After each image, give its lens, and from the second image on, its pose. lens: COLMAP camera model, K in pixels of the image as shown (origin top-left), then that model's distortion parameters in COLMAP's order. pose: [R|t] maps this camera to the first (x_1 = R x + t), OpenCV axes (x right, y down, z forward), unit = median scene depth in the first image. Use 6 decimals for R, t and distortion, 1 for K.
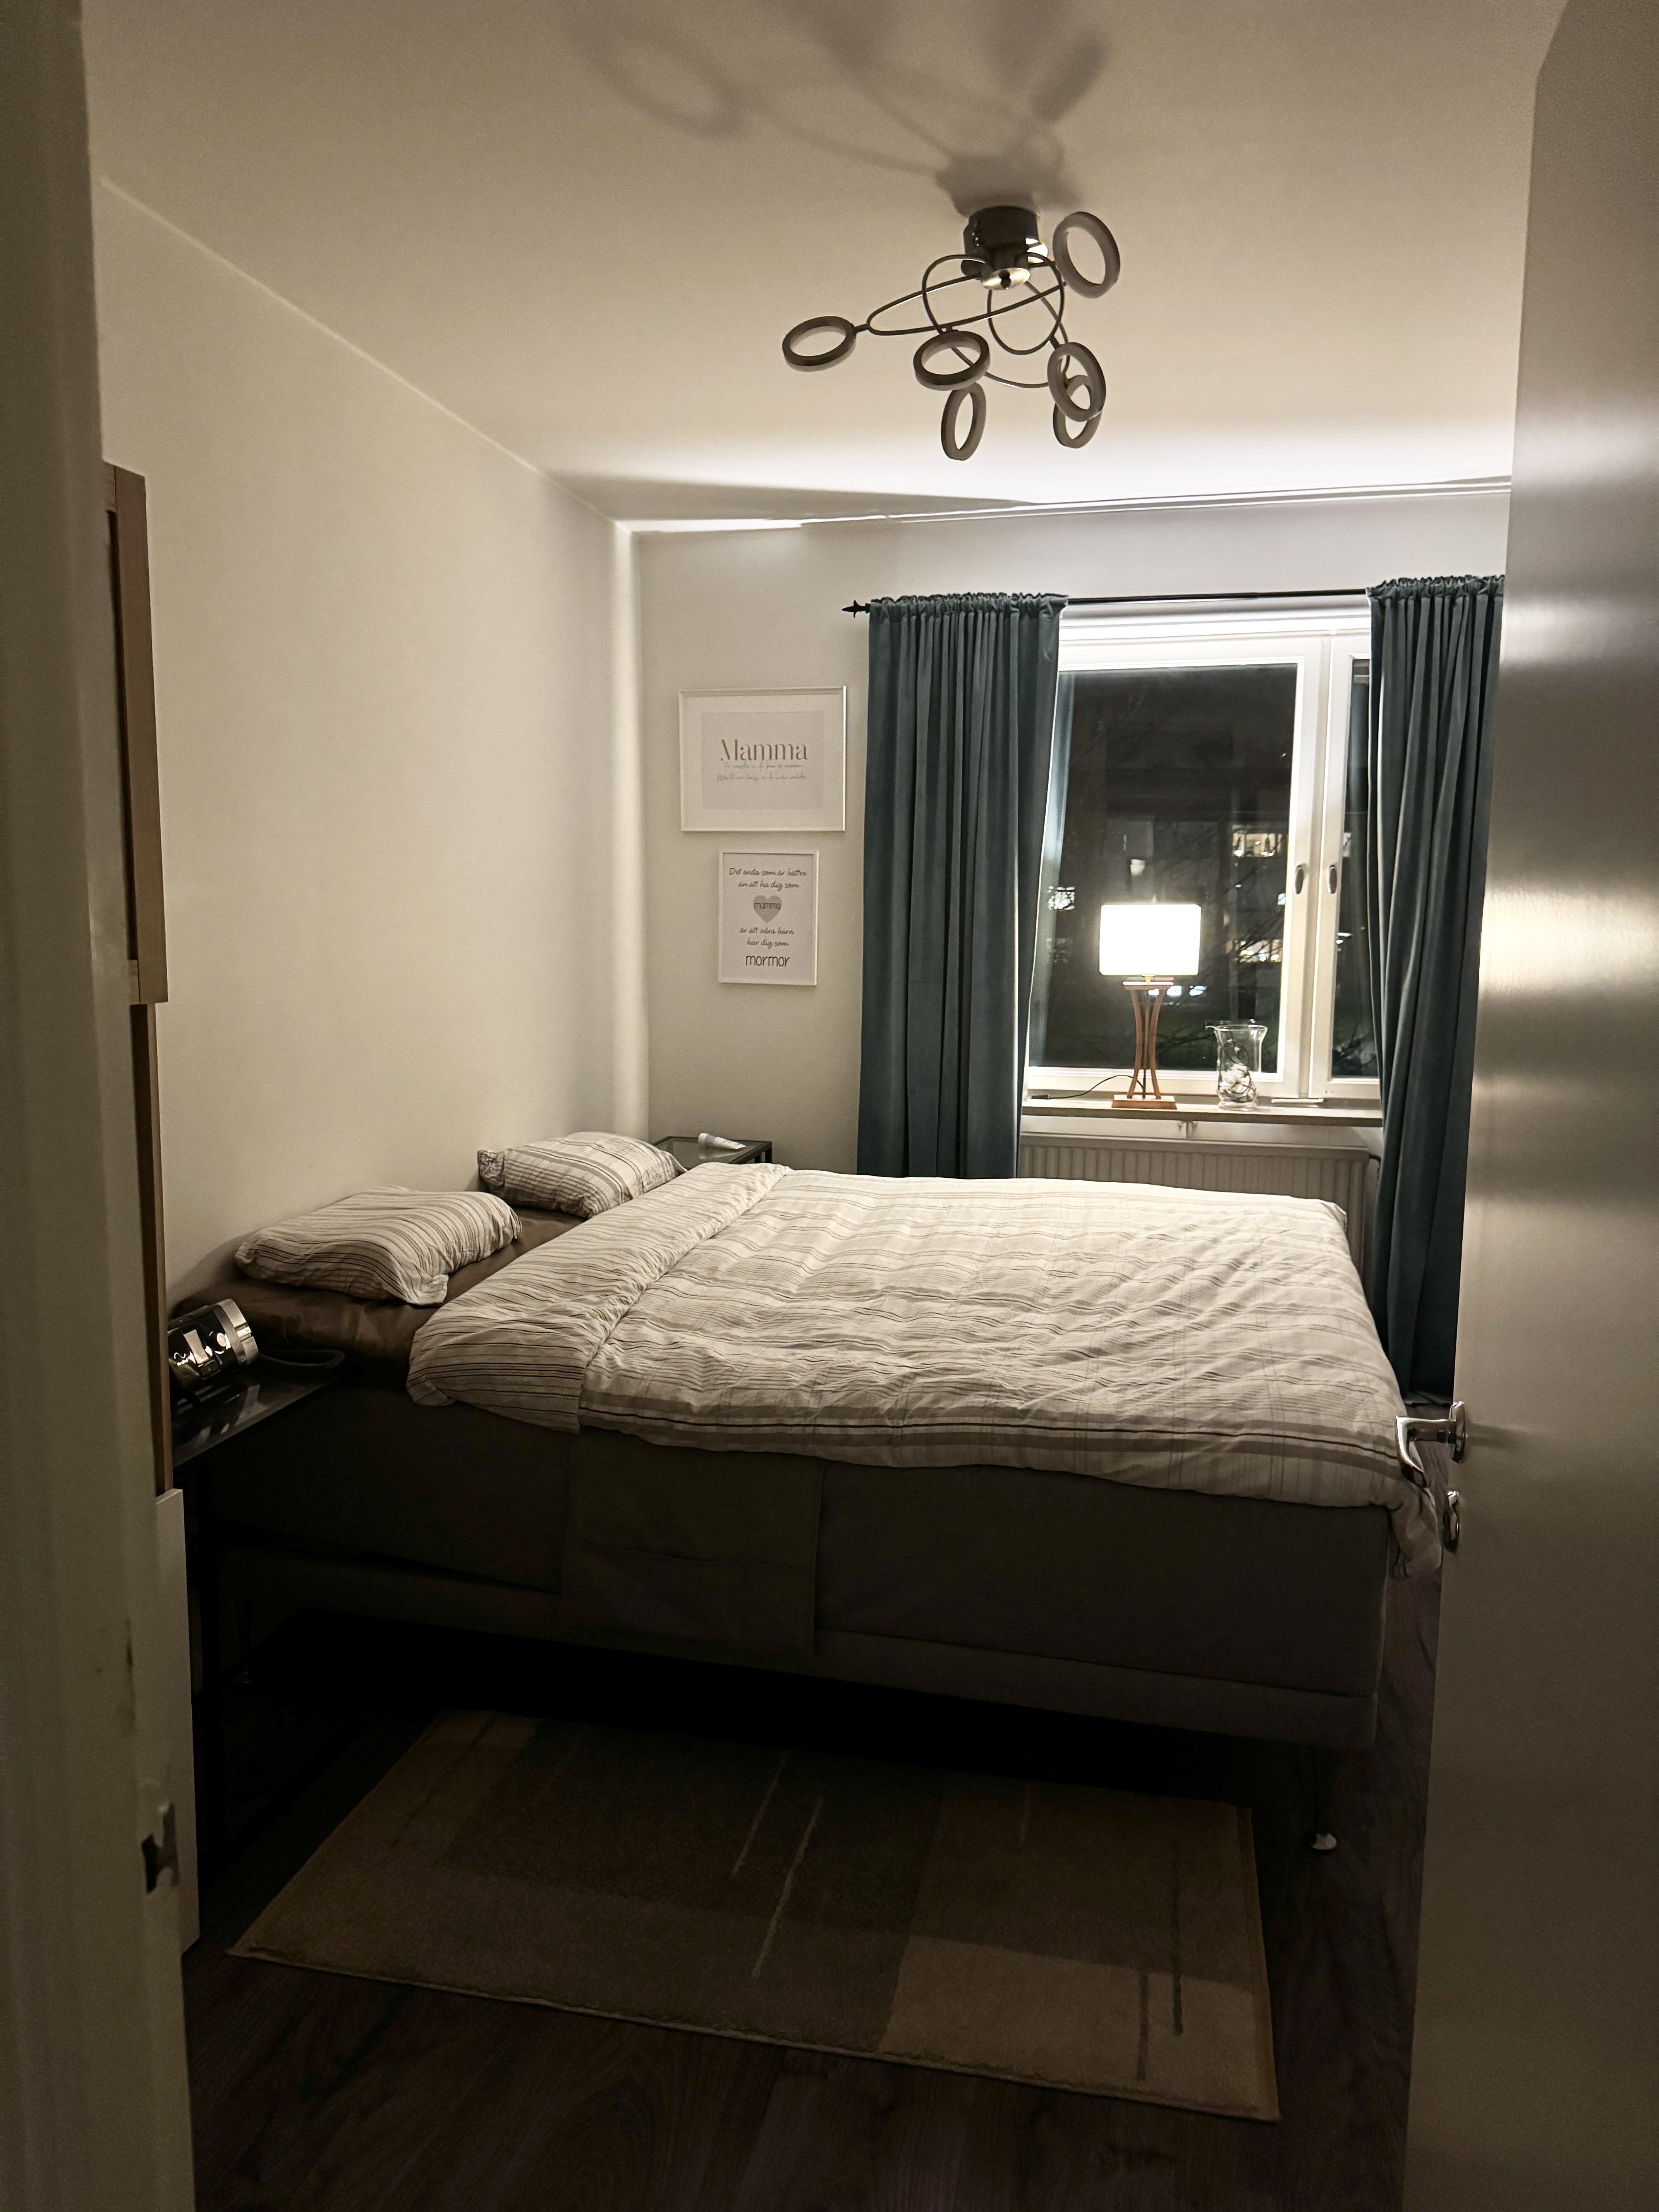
lens RADIAL K [[1555.4, 0, 823.7], [0, 1555.4, 1111.0], [0, 0, 1]] dist [-0.004572, -0.002462]
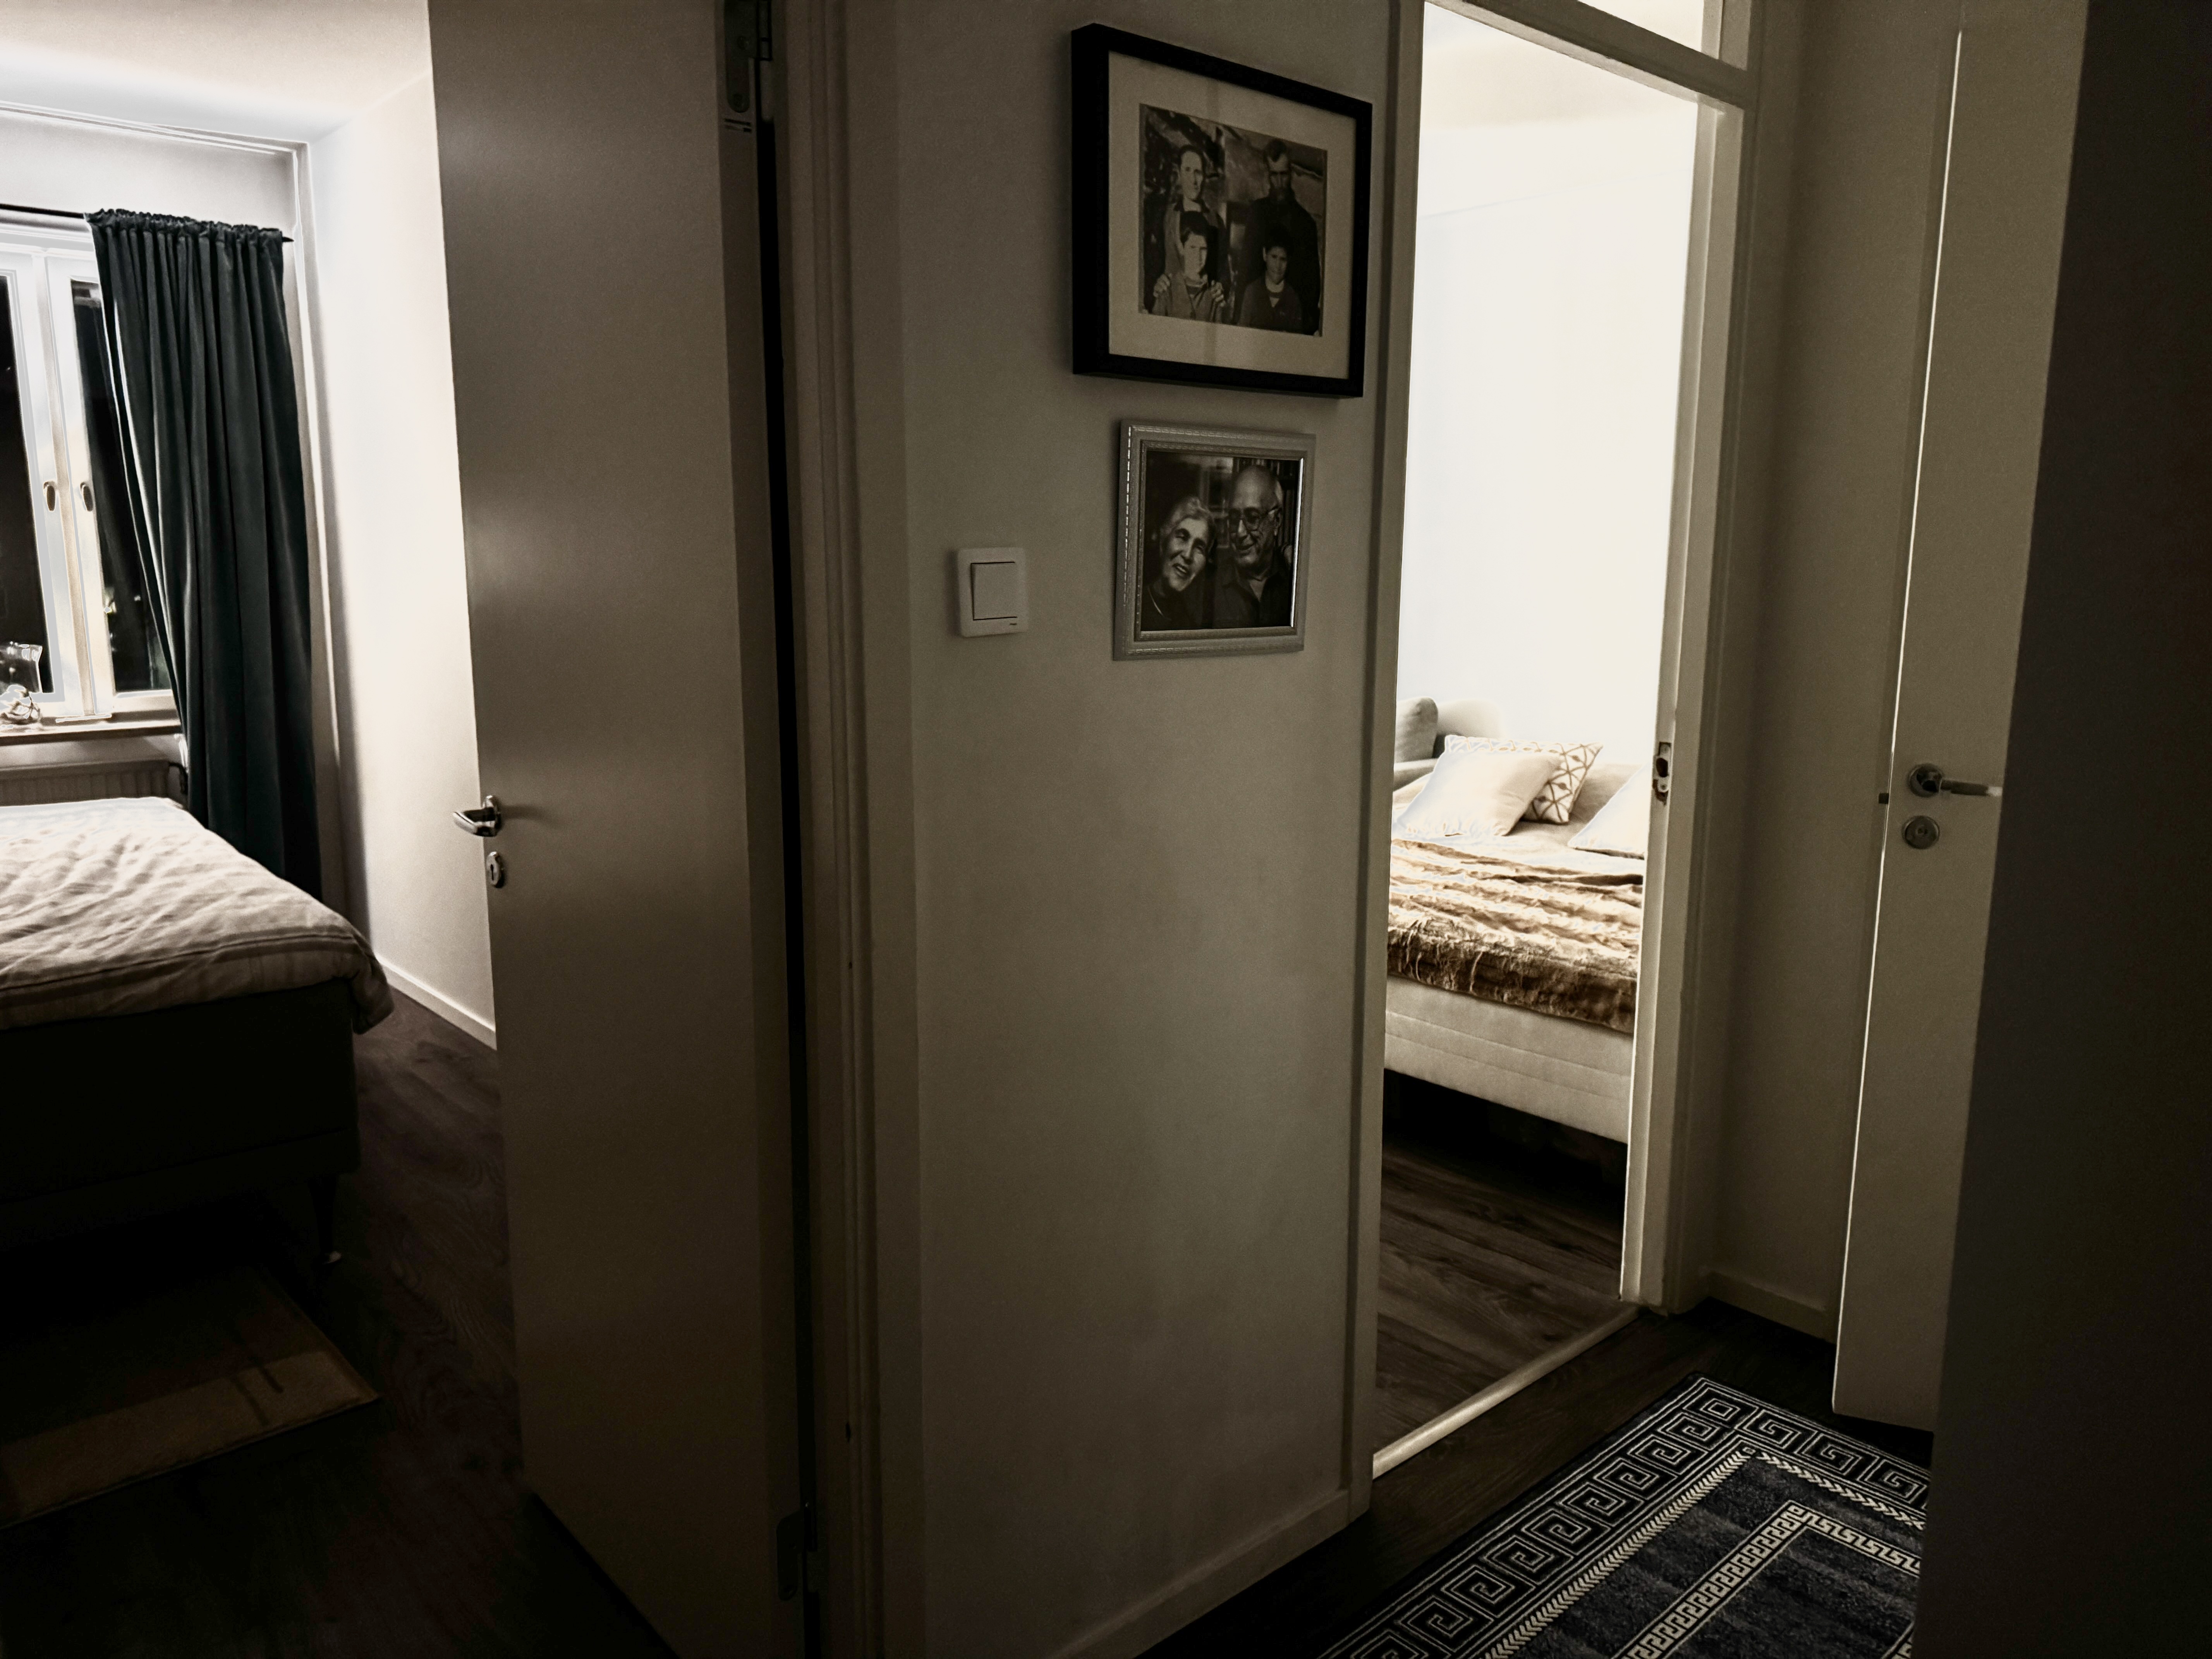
lens RADIAL K [[1555.4, 0, 1101.2], [0, 1555.4, 831.0], [0, 0, 1]] dist [-0.004572, -0.002462]
pose [[0.573805, -0.152683, 0.804634, -0.157432], [0.109026, 0.987965, 0.109721, 0.030763], [-0.811703, 0.024767, 0.583545, -0.143932]]
